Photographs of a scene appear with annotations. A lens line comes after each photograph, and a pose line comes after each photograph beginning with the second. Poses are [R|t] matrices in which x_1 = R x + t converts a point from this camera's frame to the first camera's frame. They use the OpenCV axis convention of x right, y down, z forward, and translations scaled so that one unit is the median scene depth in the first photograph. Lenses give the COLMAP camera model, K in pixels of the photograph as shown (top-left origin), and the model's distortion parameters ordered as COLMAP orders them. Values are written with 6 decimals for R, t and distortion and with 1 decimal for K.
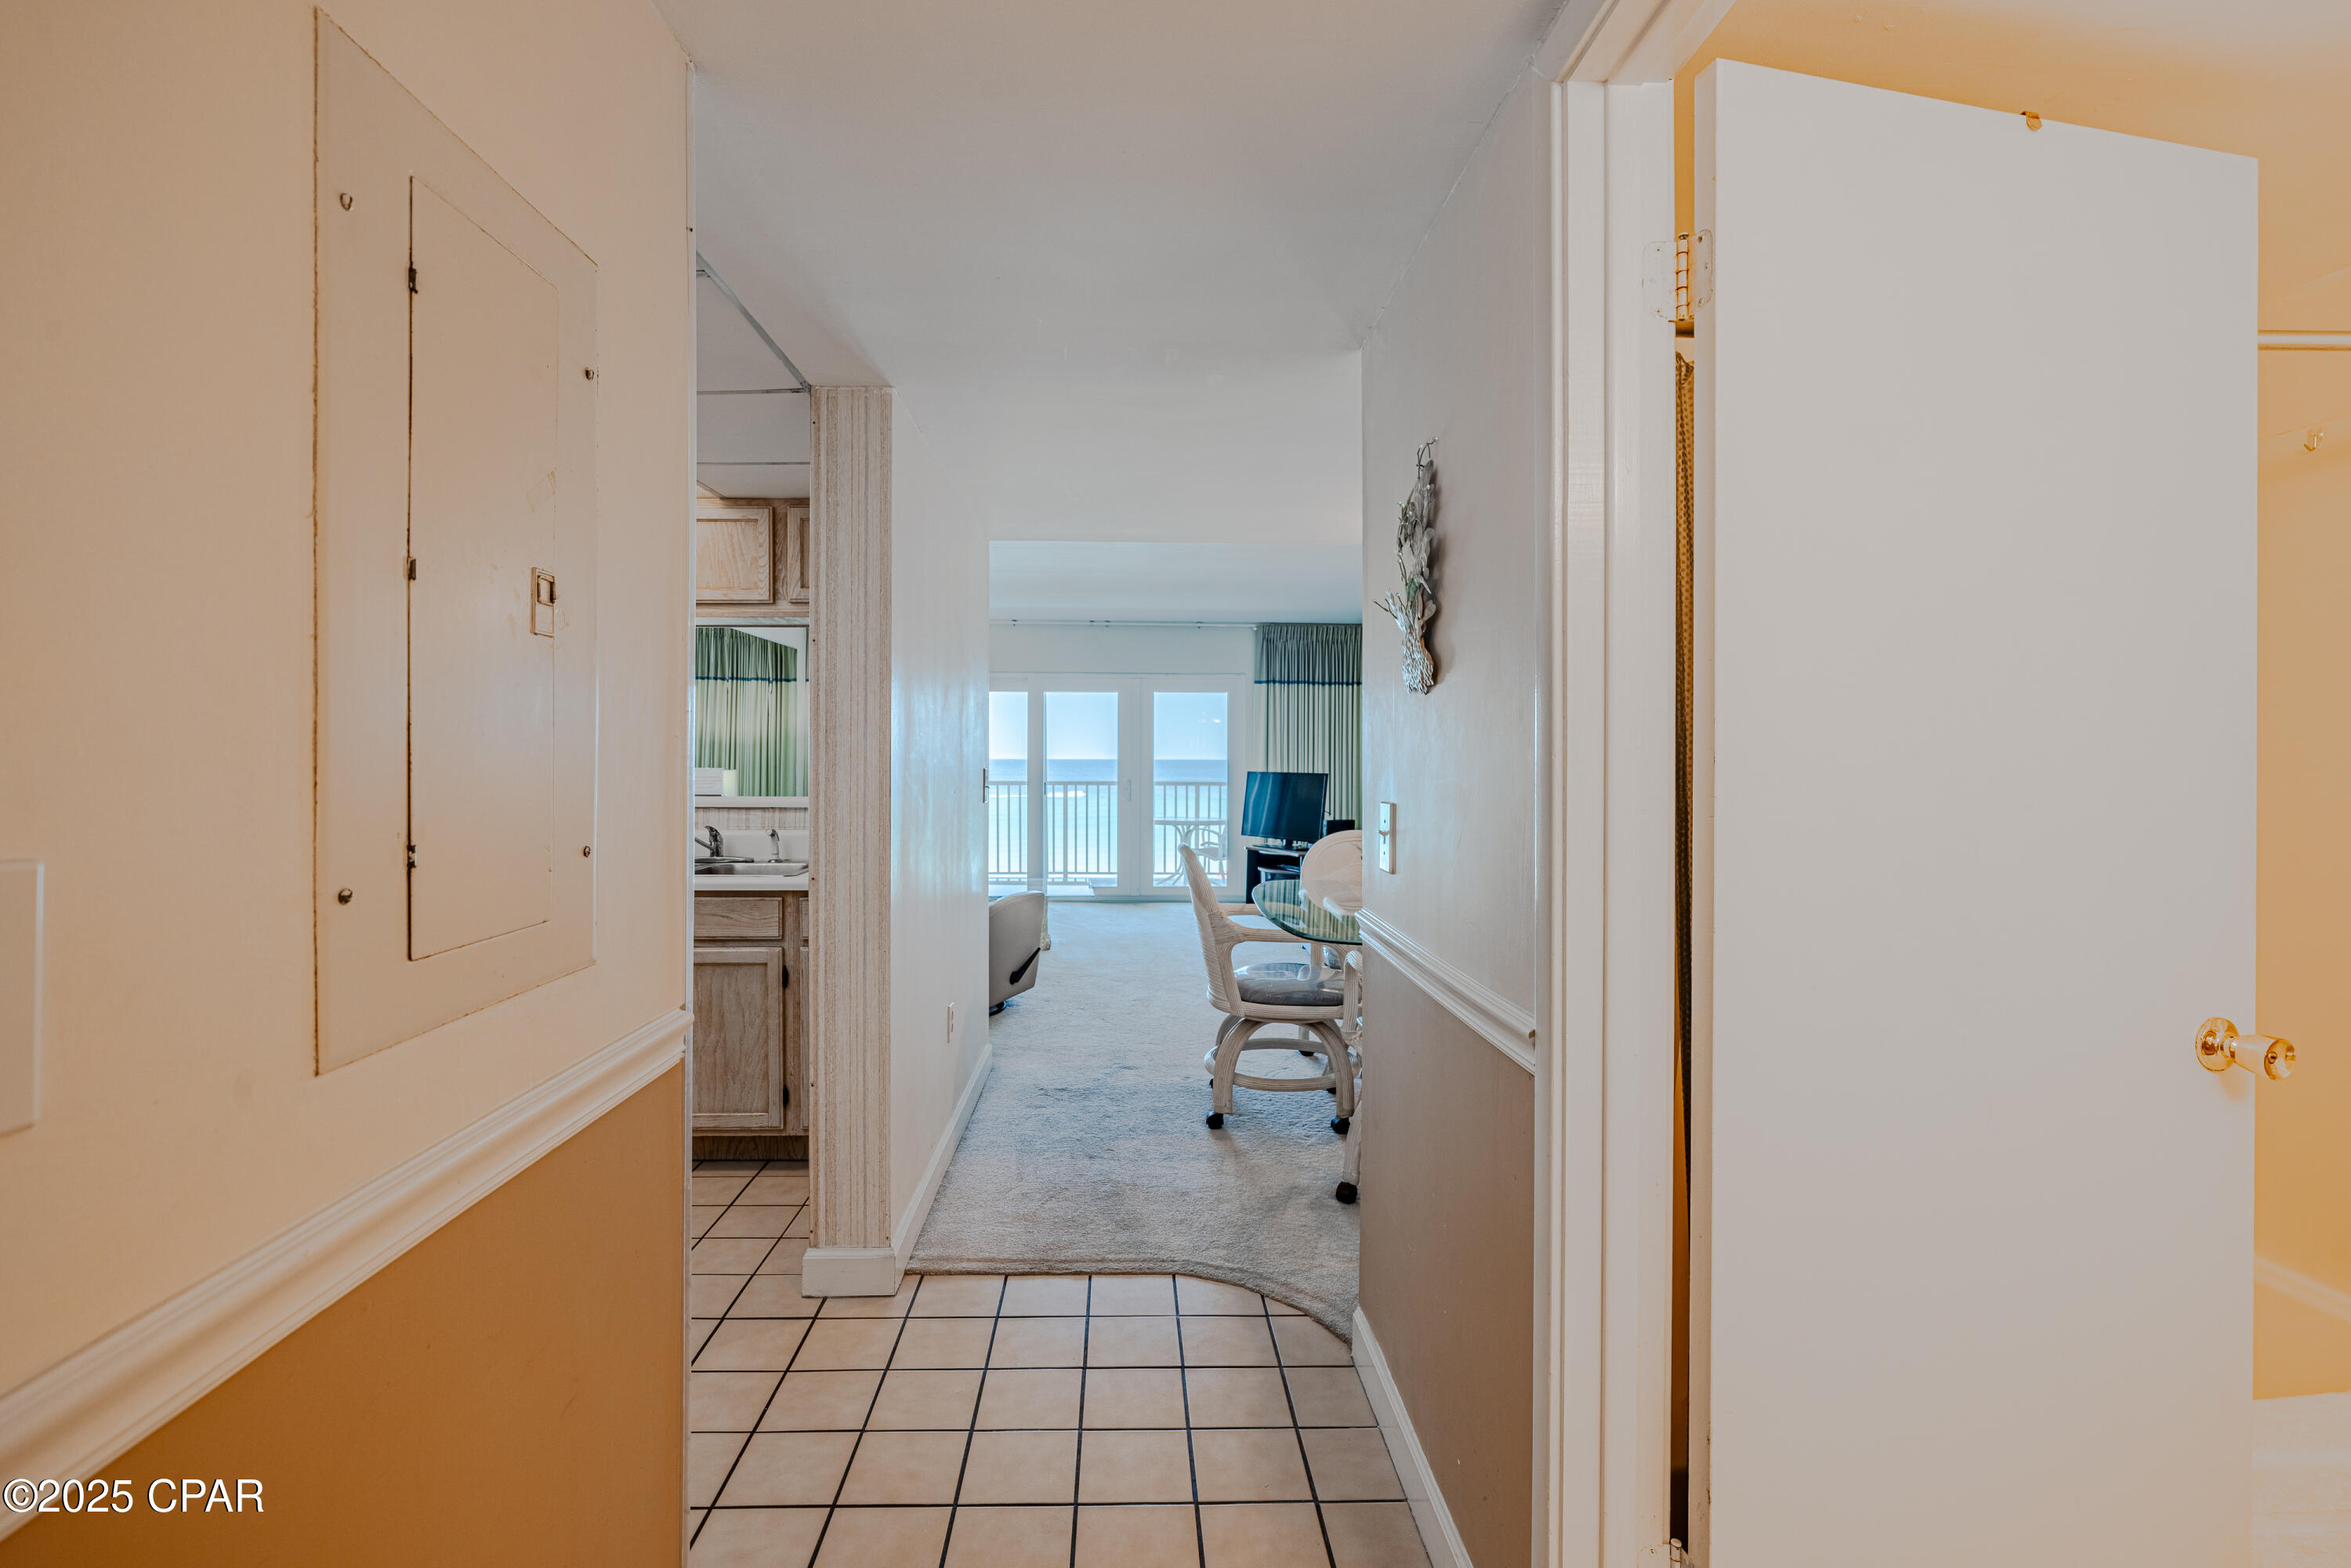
lens RADIAL K [[1154.1, 0, 1140.4], [0, 1154.1, 763.0], [0, 0, 1]] dist [0.000131, 0.000015]
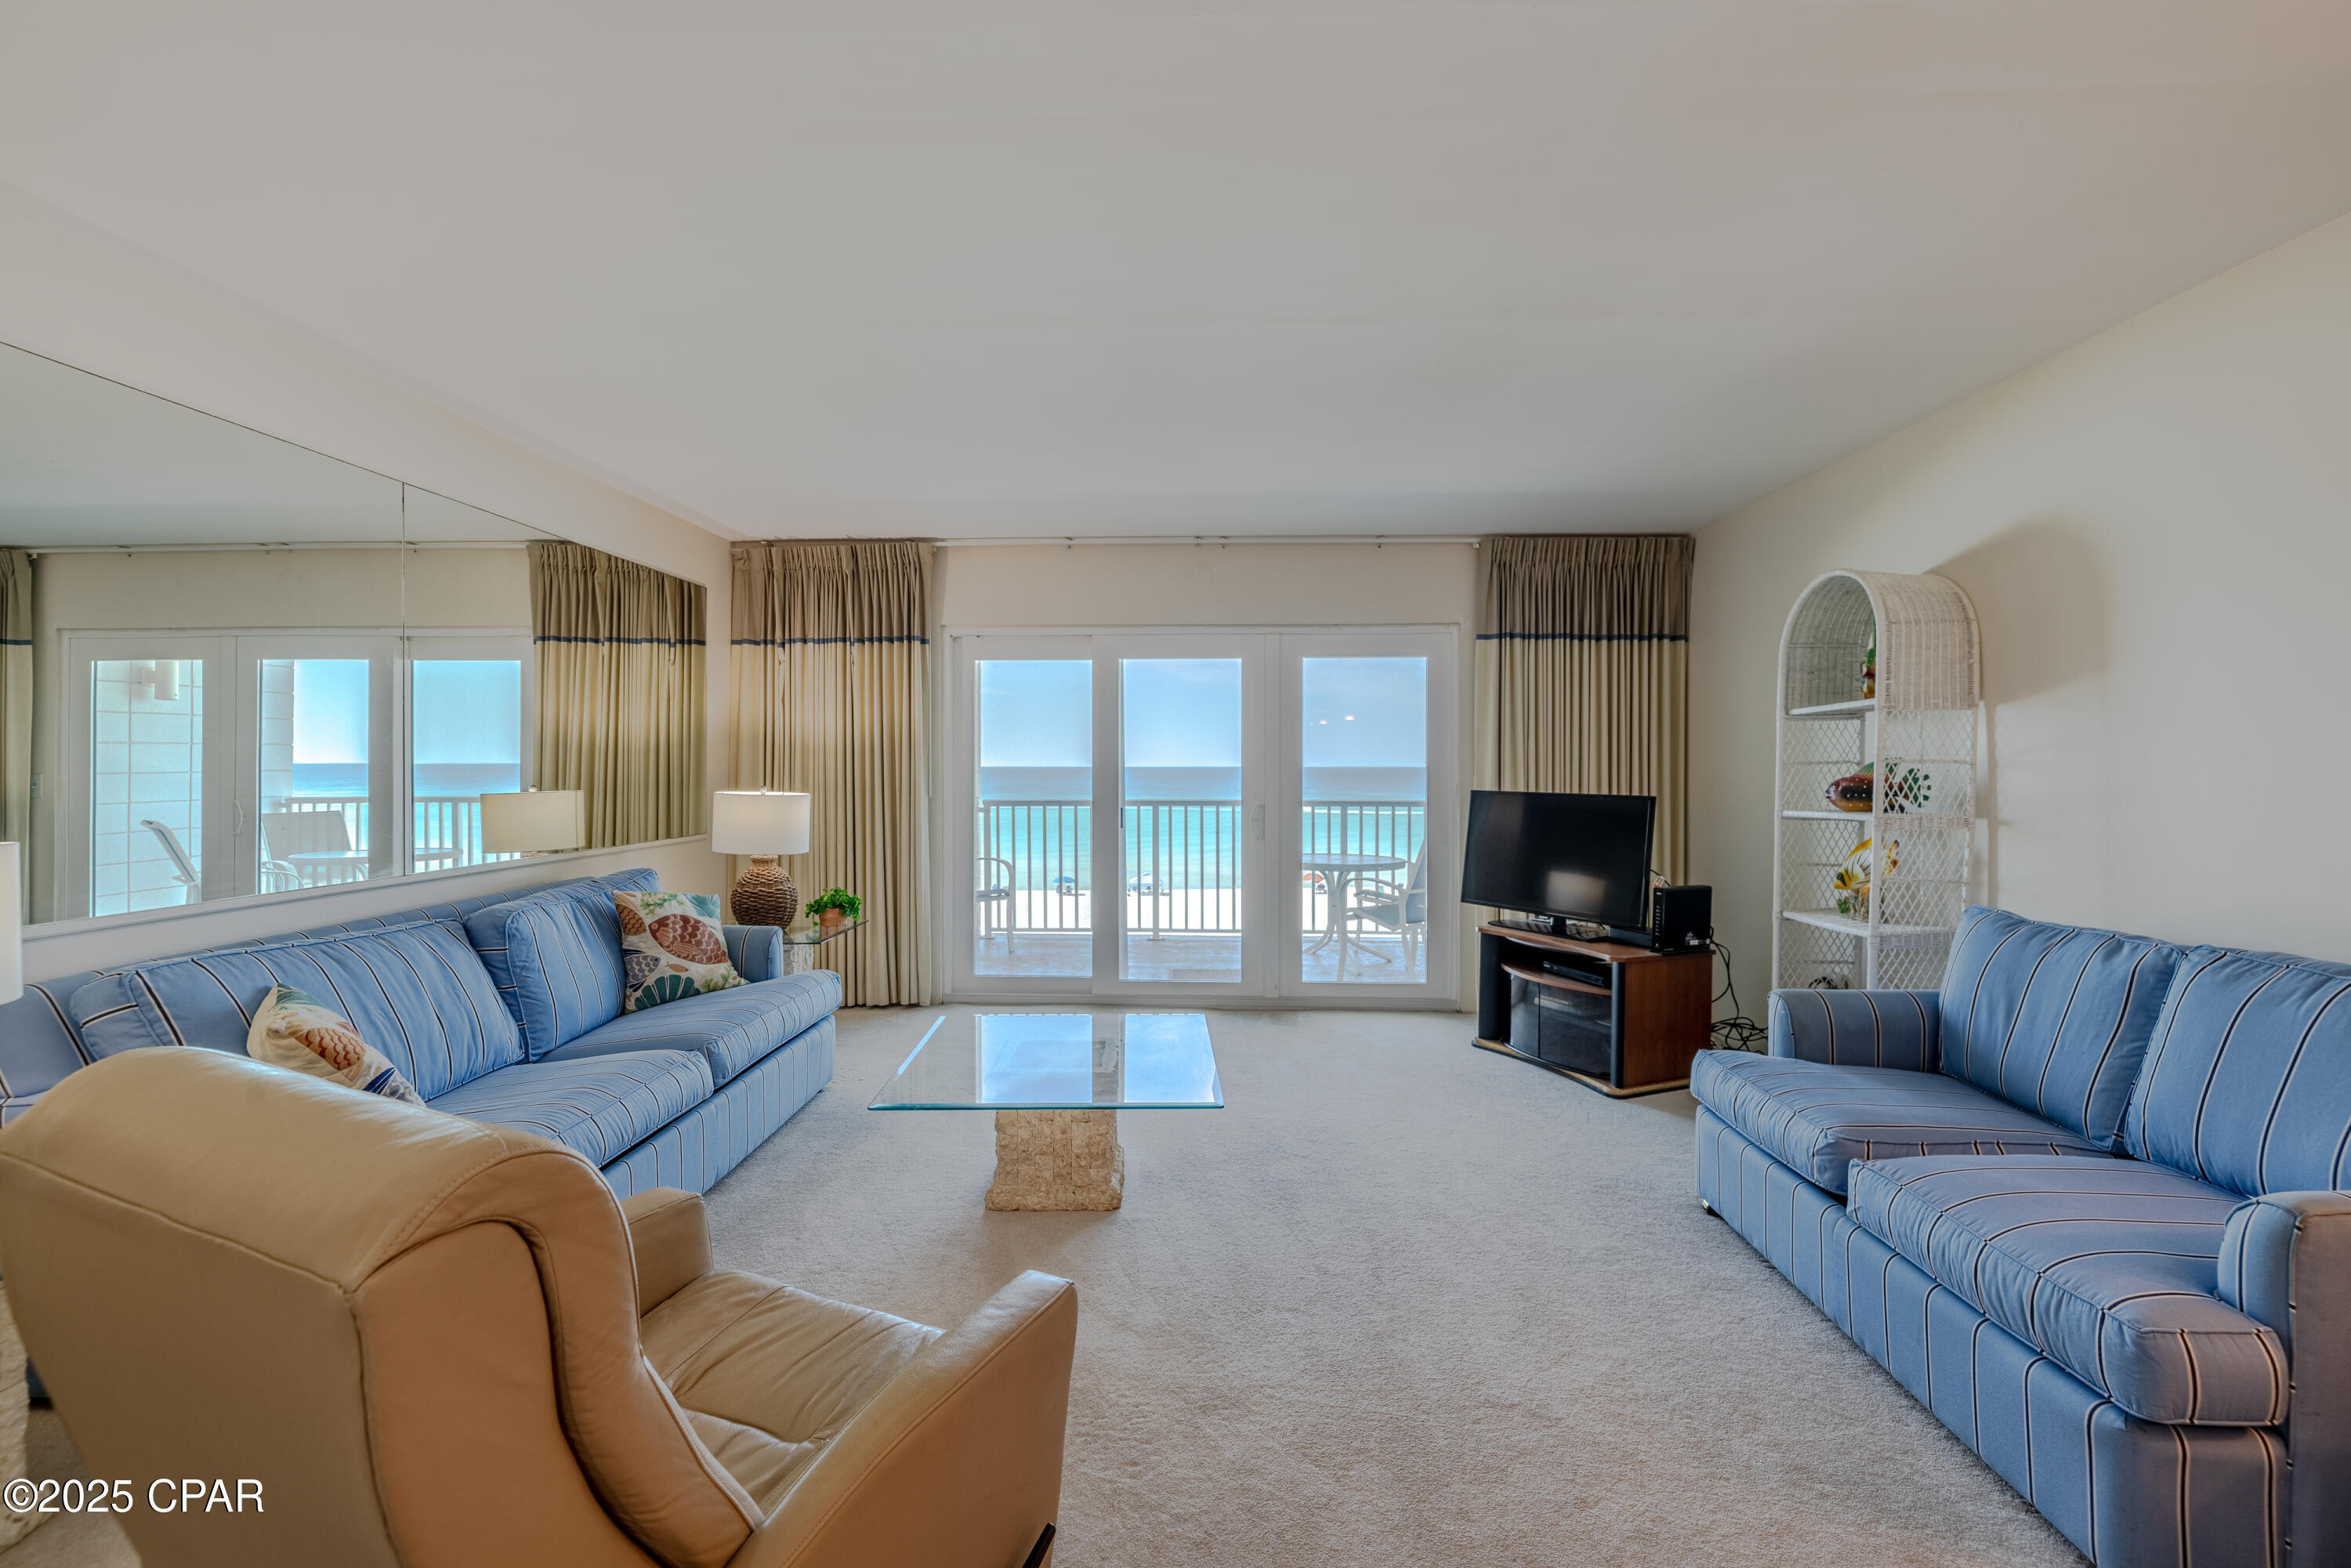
lens RADIAL K [[989.9, 0, 1161.6], [0, 989.9, 772.3], [0, 0, 1]] dist [0.002618, -0.000021]
pose [[0.997667, -0.002625, -0.068213, -0.026891], [0.002729, 0.999995, 0.001434, -0.002605], [0.068209, -0.001617, 0.997670, 0.501059]]
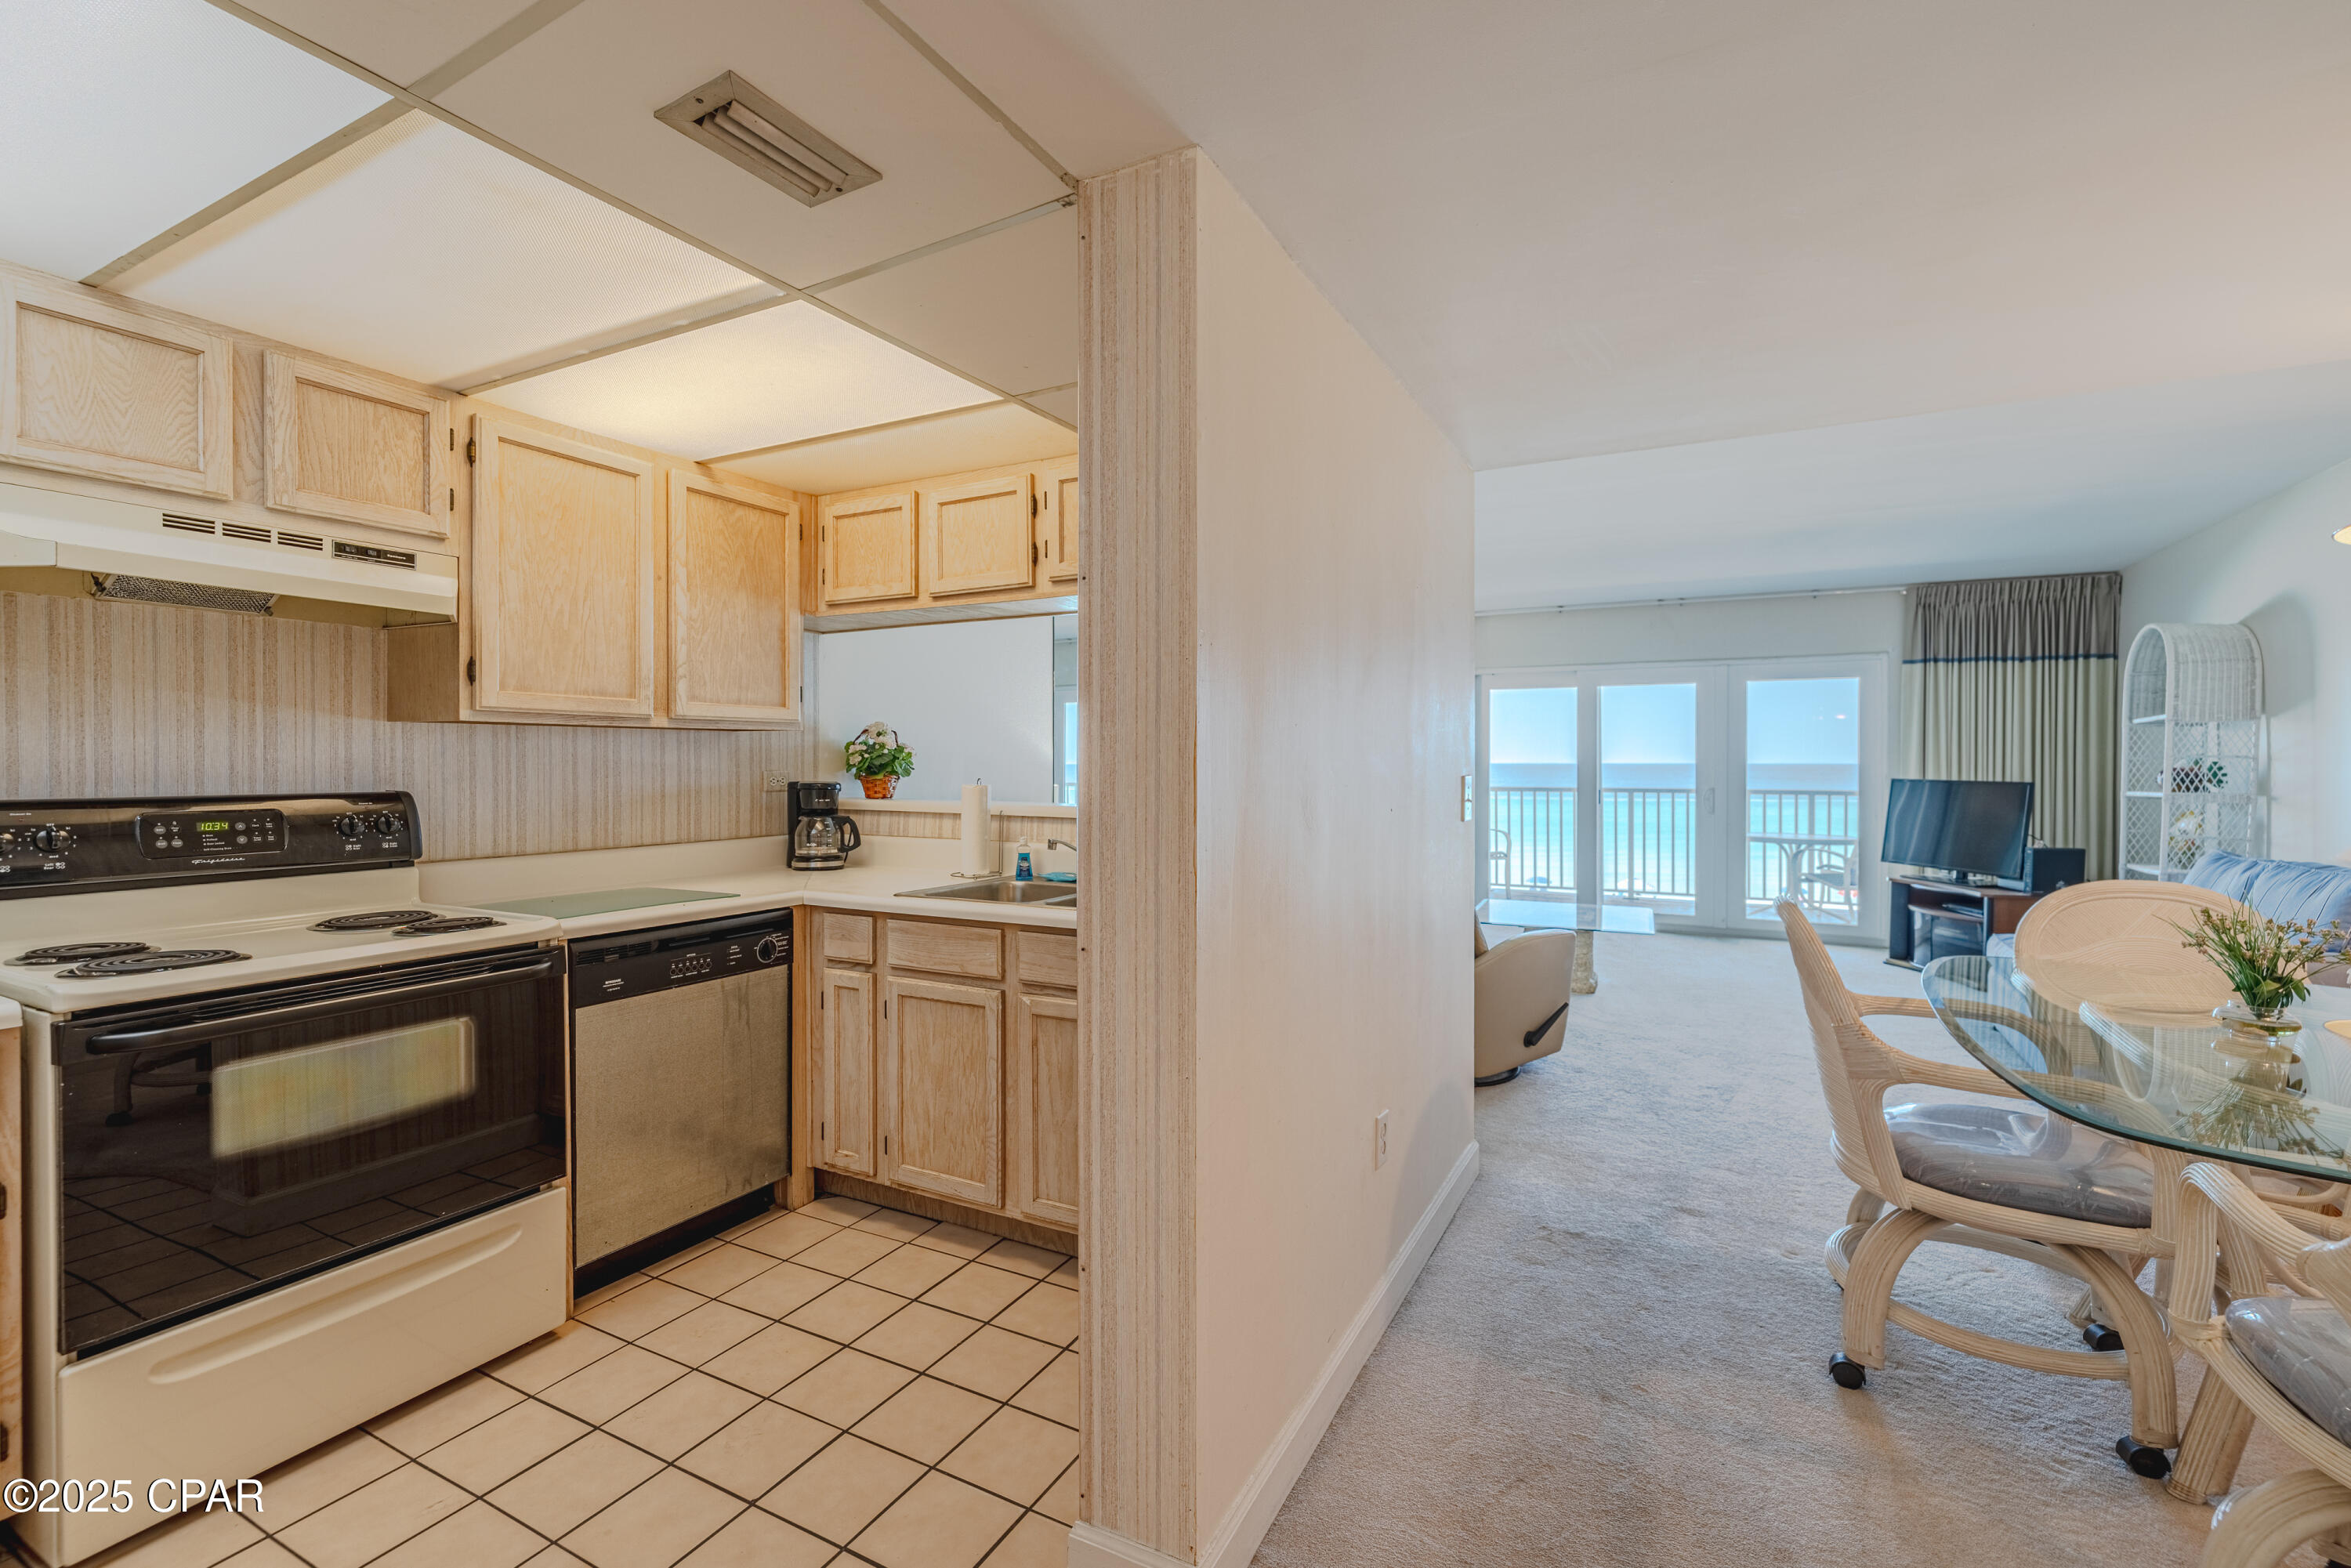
lens RADIAL K [[998.8, 0, 1120.6], [0, 998.8, 770.3], [0, 0, 1]] dist [0.002110, -0.000222]
pose [[0.849399, 0.000241, -0.527750, 0.008493], [0.000941, 0.999998, 0.001971, -0.000078], [0.527750, -0.002171, 0.849397, 0.165979]]
